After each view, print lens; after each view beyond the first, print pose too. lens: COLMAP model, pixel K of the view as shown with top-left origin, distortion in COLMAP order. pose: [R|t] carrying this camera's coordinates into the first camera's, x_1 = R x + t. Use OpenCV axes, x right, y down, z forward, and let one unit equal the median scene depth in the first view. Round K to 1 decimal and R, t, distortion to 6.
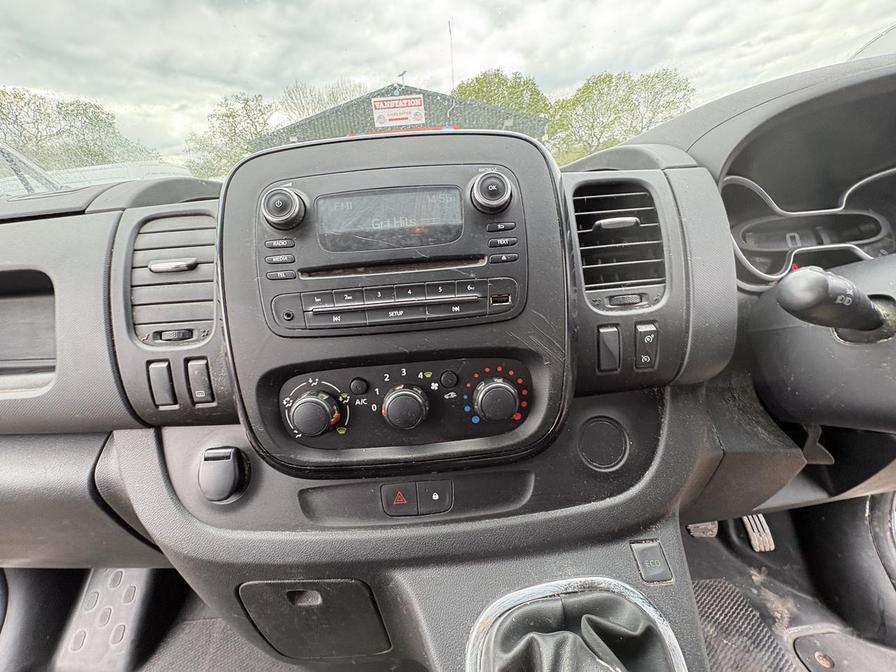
lens RADIAL K [[357.3, 0, 446.4], [0, 357.3, 335.9], [0, 0, 1]] dist [-0.003805, 0.001001]
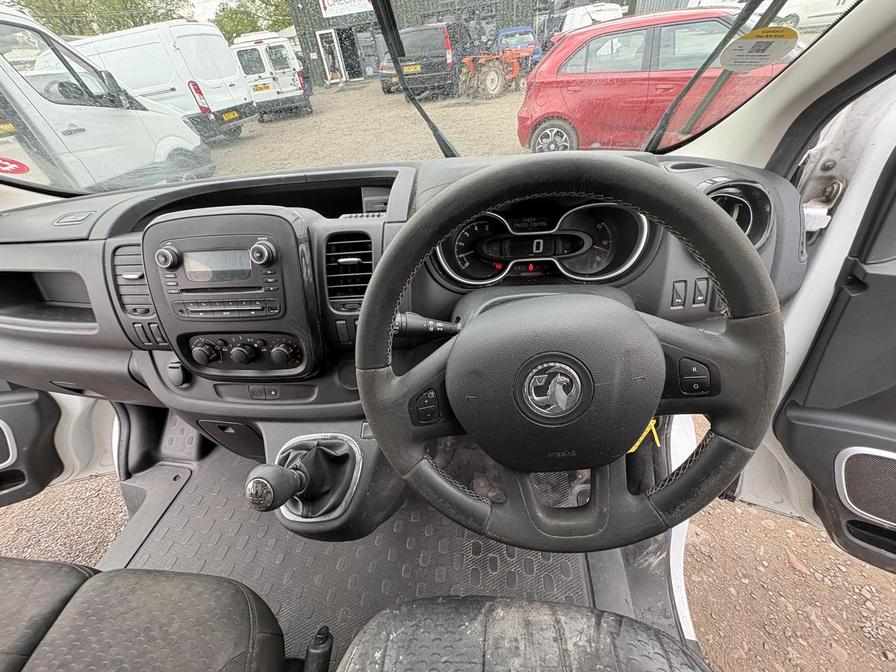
lens RADIAL K [[357.3, 0, 445.9], [0, 357.3, 335.5], [0, 0, 1]] dist [-0.003805, 0.001001]
pose [[0.988246, 0.069158, -0.136335, 1.191457], [-0.022499, 0.947906, 0.317755, -0.531110], [0.151208, -0.310952, 0.938320, -0.664936]]
